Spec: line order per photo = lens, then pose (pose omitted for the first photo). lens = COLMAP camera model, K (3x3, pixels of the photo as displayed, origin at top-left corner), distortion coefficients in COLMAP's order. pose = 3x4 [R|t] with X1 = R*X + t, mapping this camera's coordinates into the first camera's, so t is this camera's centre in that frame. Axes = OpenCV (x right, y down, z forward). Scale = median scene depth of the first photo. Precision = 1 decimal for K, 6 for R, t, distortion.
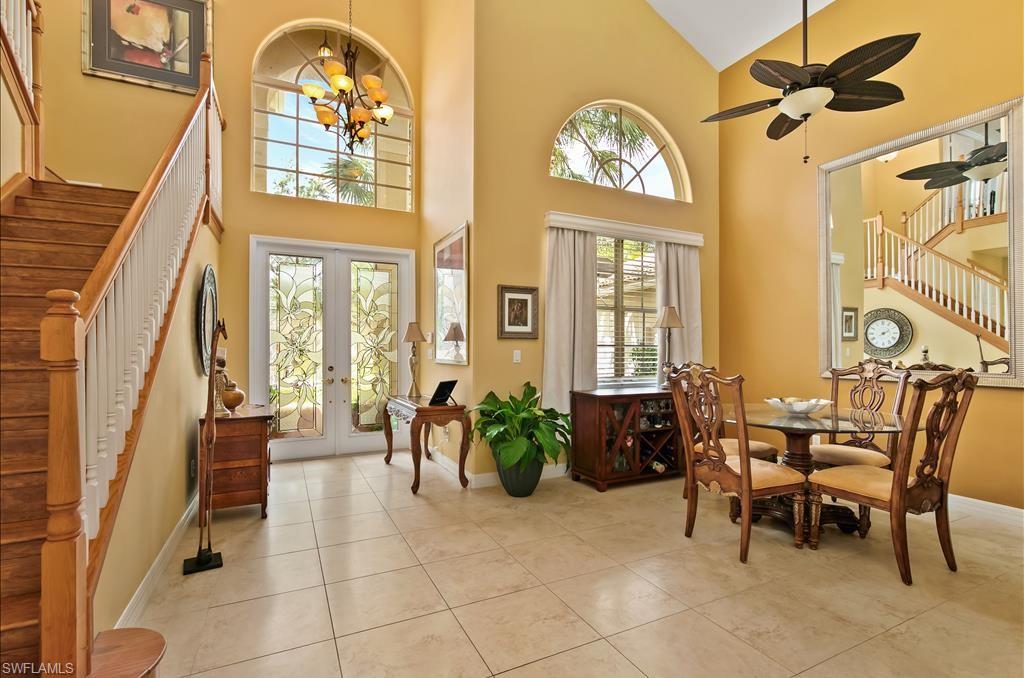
lens RADIAL K [[483.5, 0, 514.4], [0, 483.5, 345.5], [0, 0, 1]] dist [-0.010376, 0.001505]
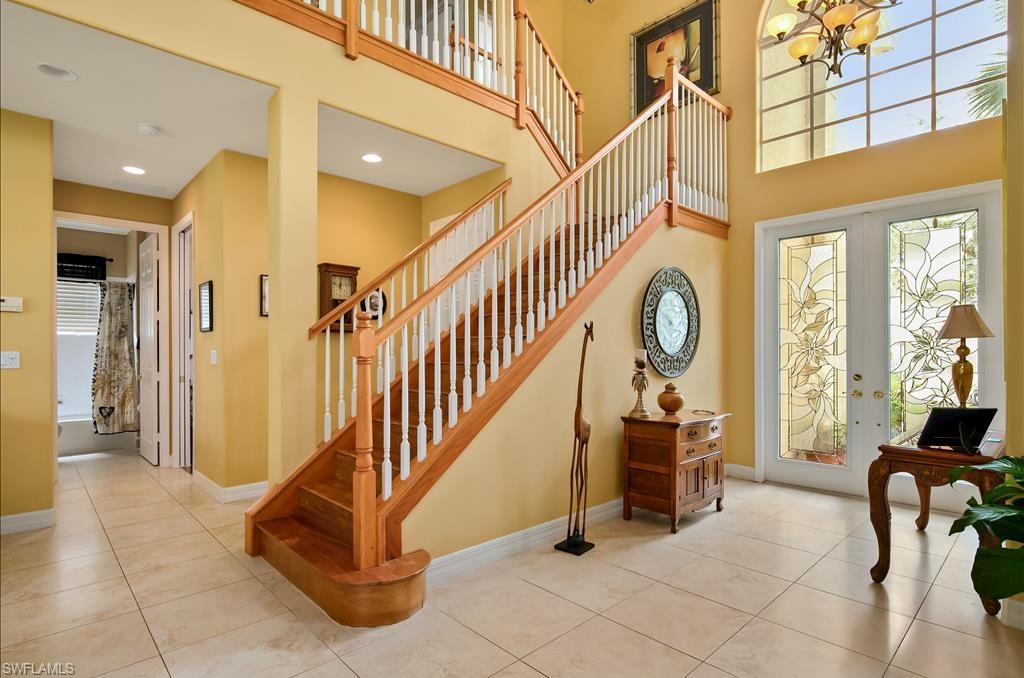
lens RADIAL K [[518.1, 0, 511.7], [0, 518.1, 346.6], [0, 0, 1]] dist [0.015277, 0.000074]
pose [[0.293087, -0.007915, -0.956053, 0.270592], [0.007978, 0.999951, -0.005833, 0.002003], [0.956052, -0.005918, 0.293136, 0.314452]]
